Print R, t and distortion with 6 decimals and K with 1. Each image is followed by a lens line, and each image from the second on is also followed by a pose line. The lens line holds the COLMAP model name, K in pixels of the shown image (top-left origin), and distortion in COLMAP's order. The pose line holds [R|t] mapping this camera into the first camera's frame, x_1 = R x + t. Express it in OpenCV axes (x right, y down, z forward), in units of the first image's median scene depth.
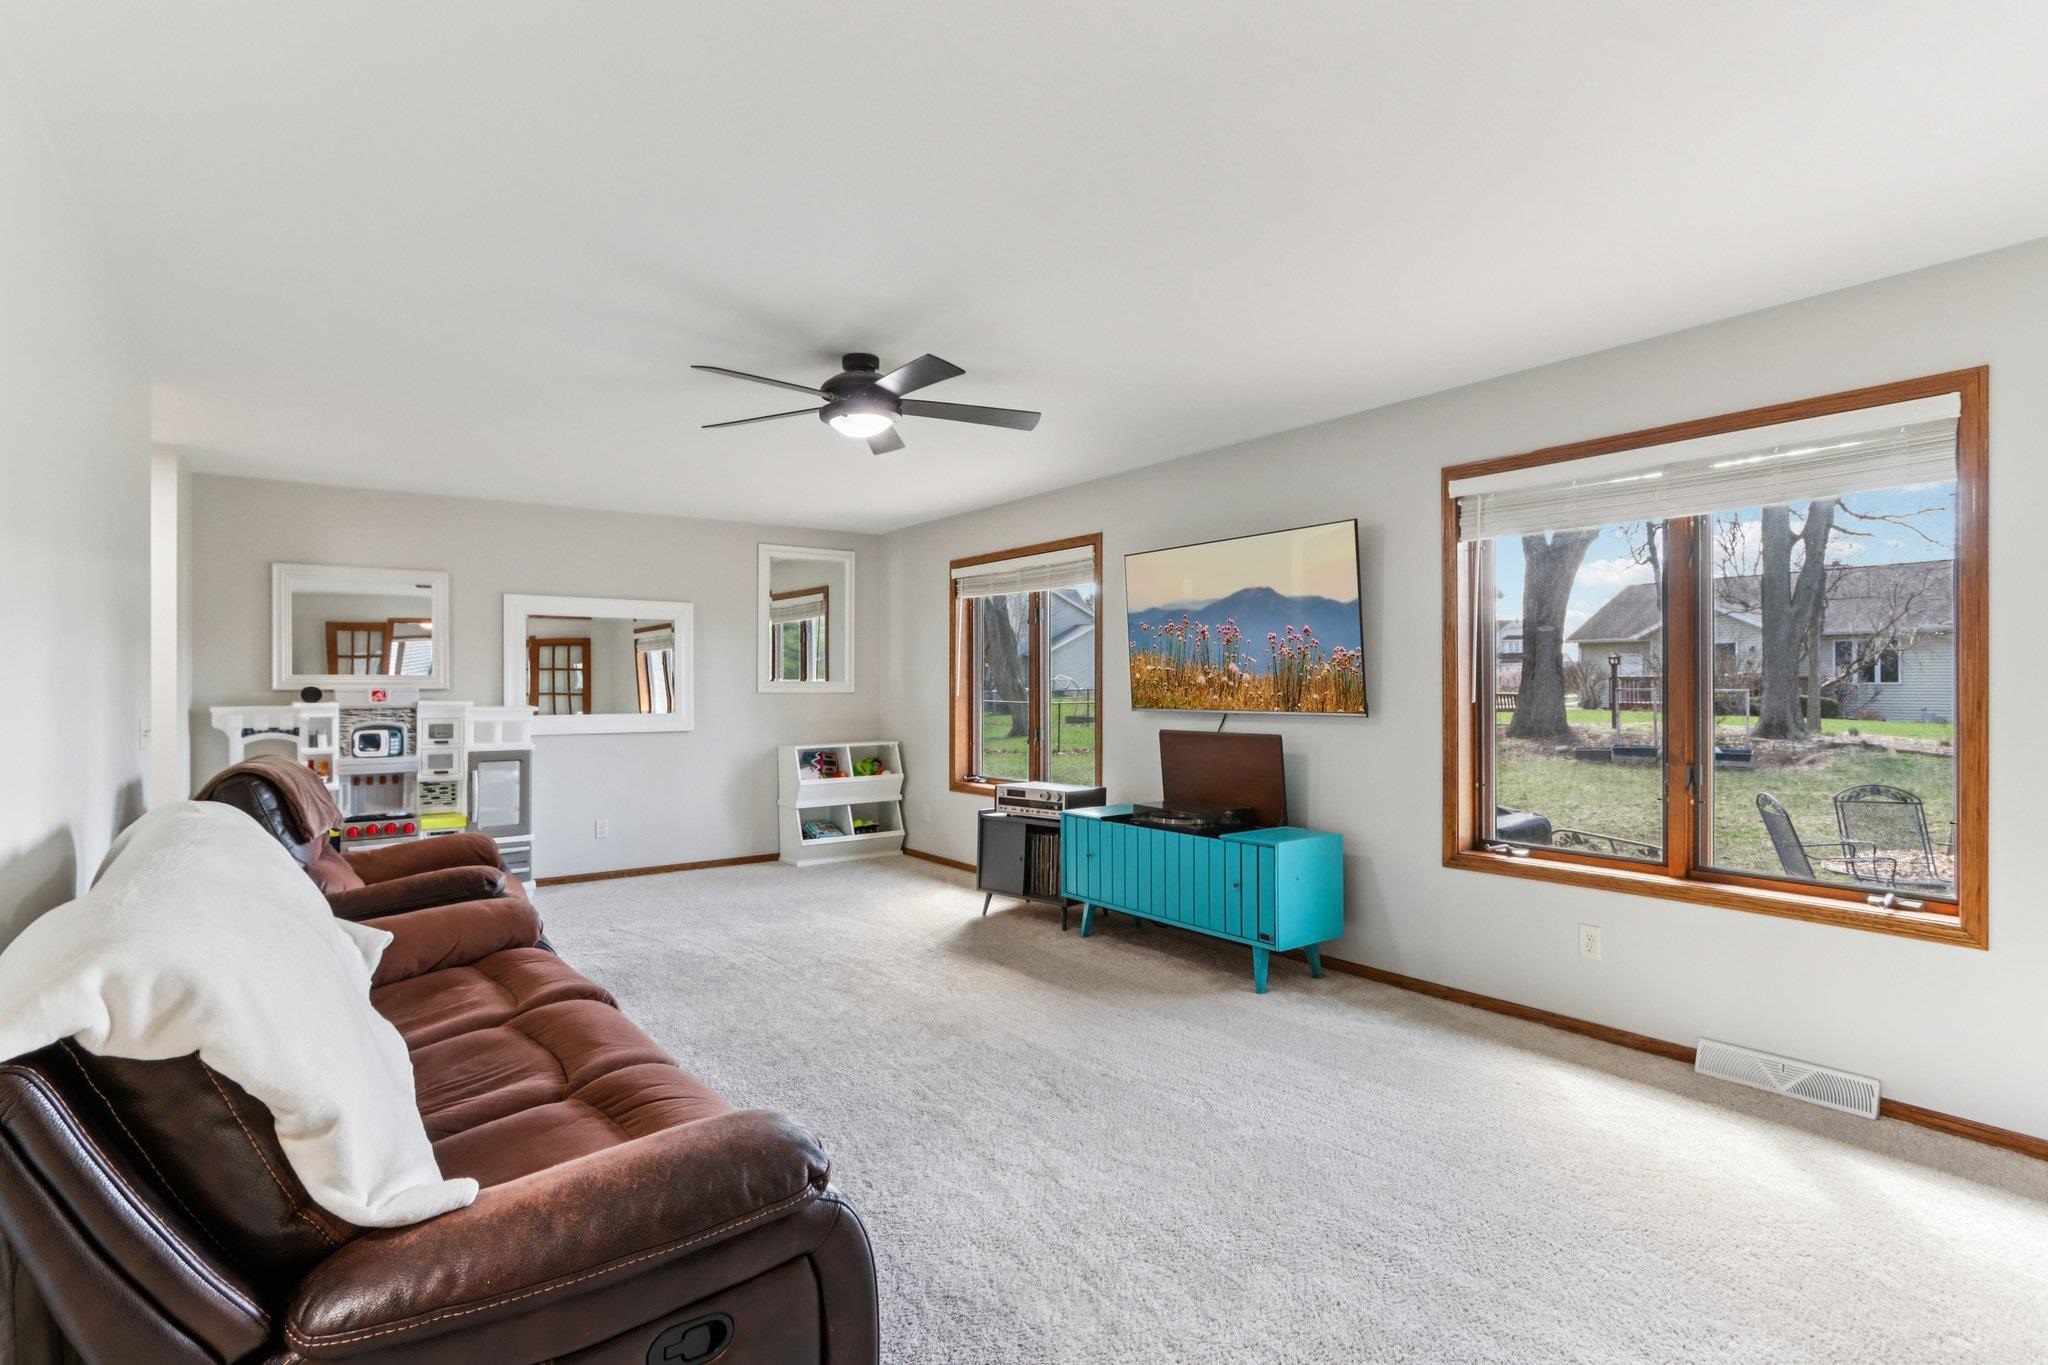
lens RADIAL K [[1005.0, 0, 1018.4], [0, 1005.0, 690.2], [0, 0, 1]] dist [-0.016048, 0.001179]
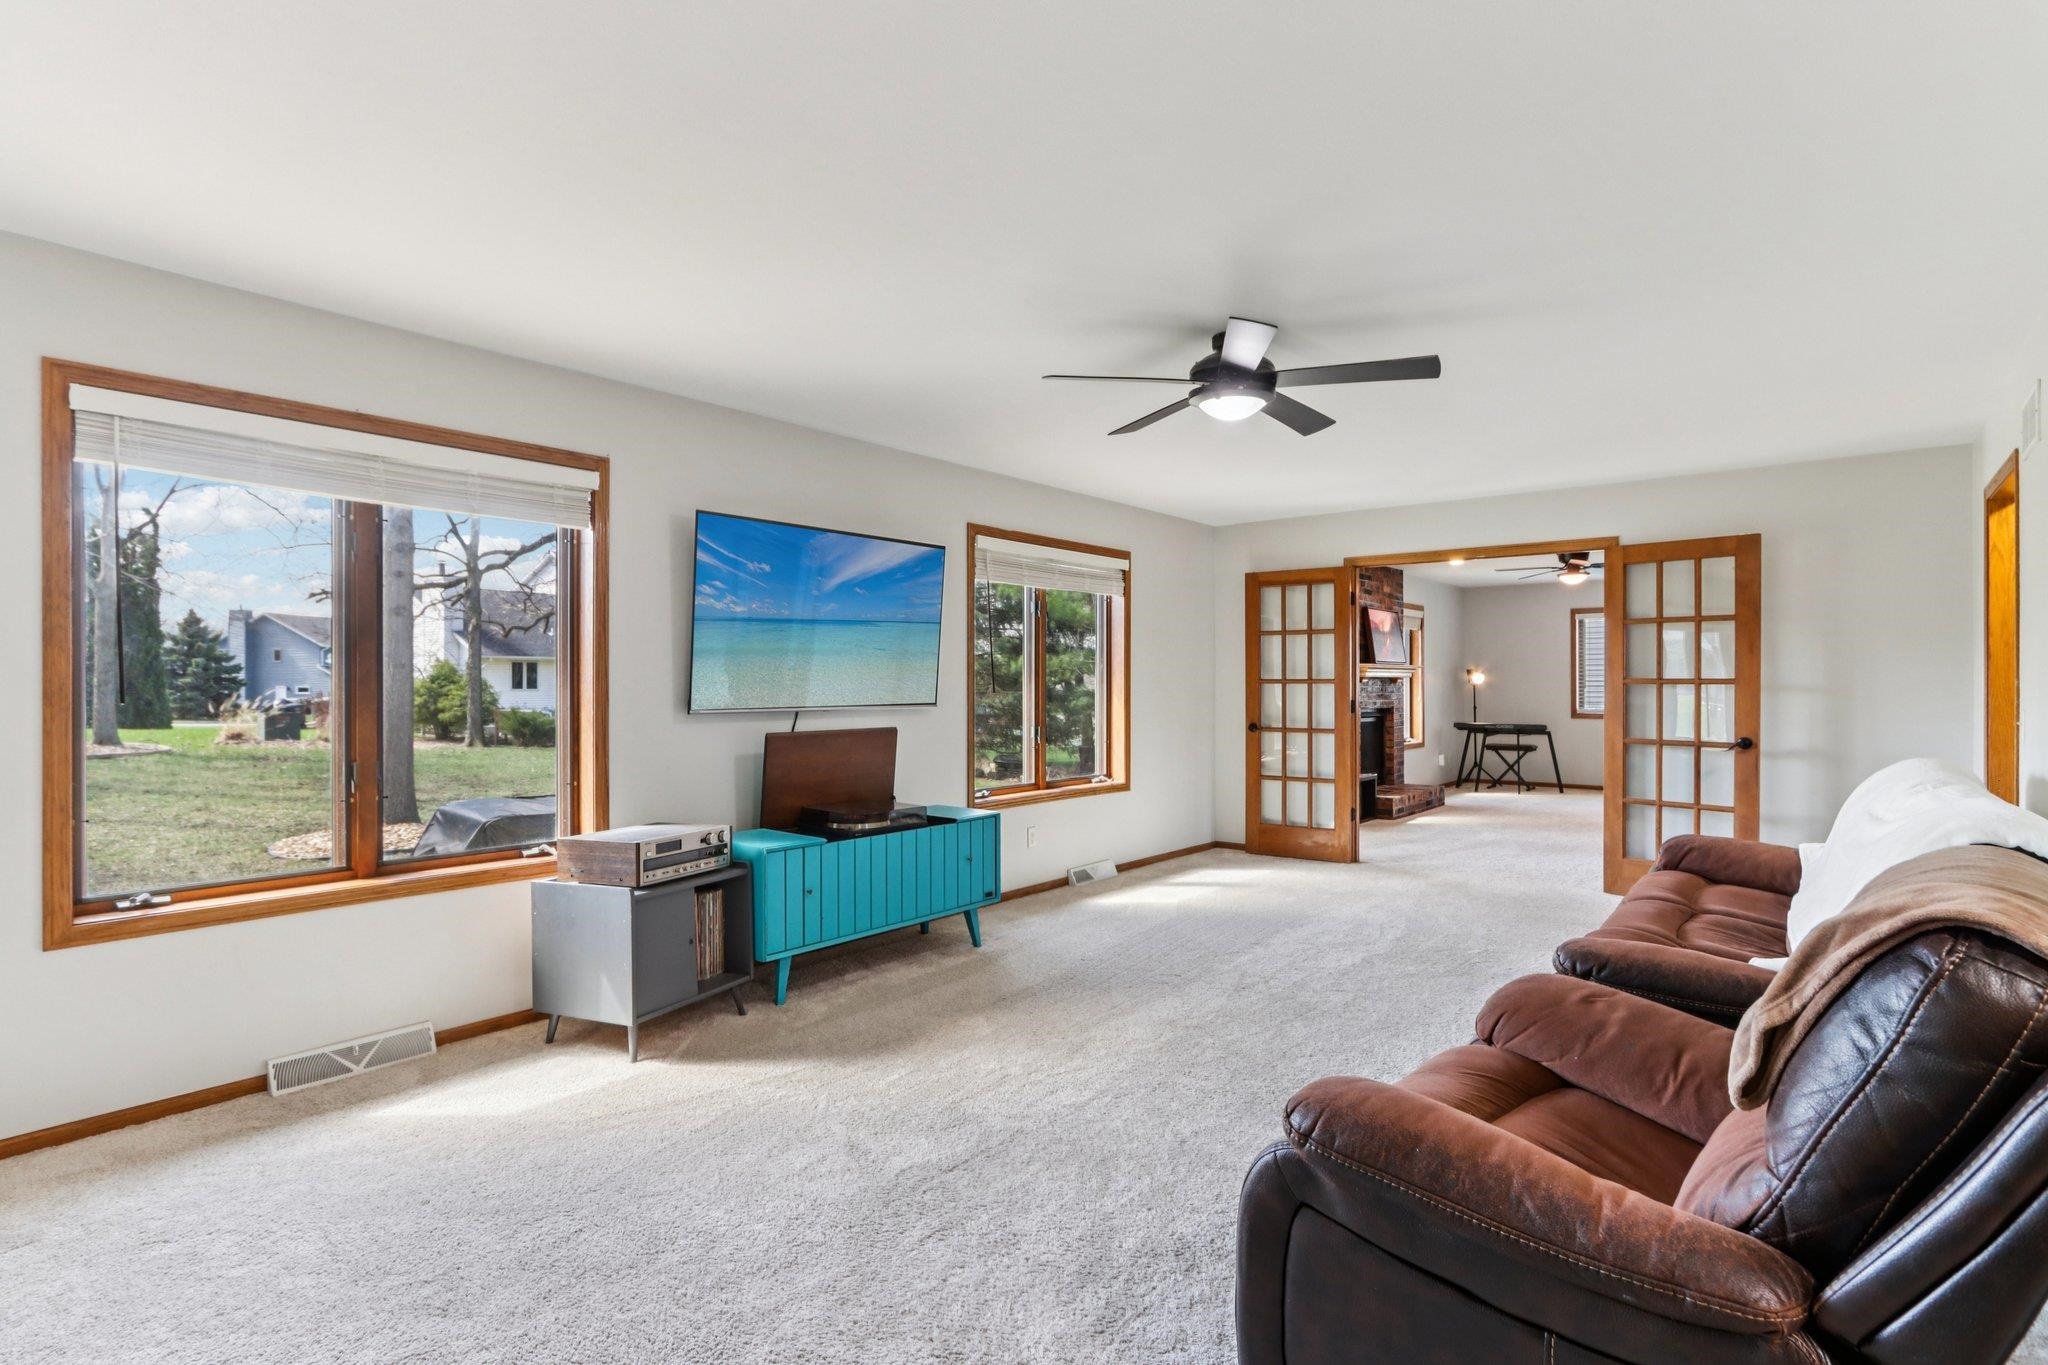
lens RADIAL K [[1005.0, 0, 1029.7], [0, 1005.0, 682.7], [0, 0, 1]] dist [-0.016048, 0.001179]
pose [[-0.253220, 0.001303, 0.967408, -0.463649], [0.002346, 0.999997, -0.000733, -0.001438], [-0.967406, 0.002084, -0.253222, 0.633776]]
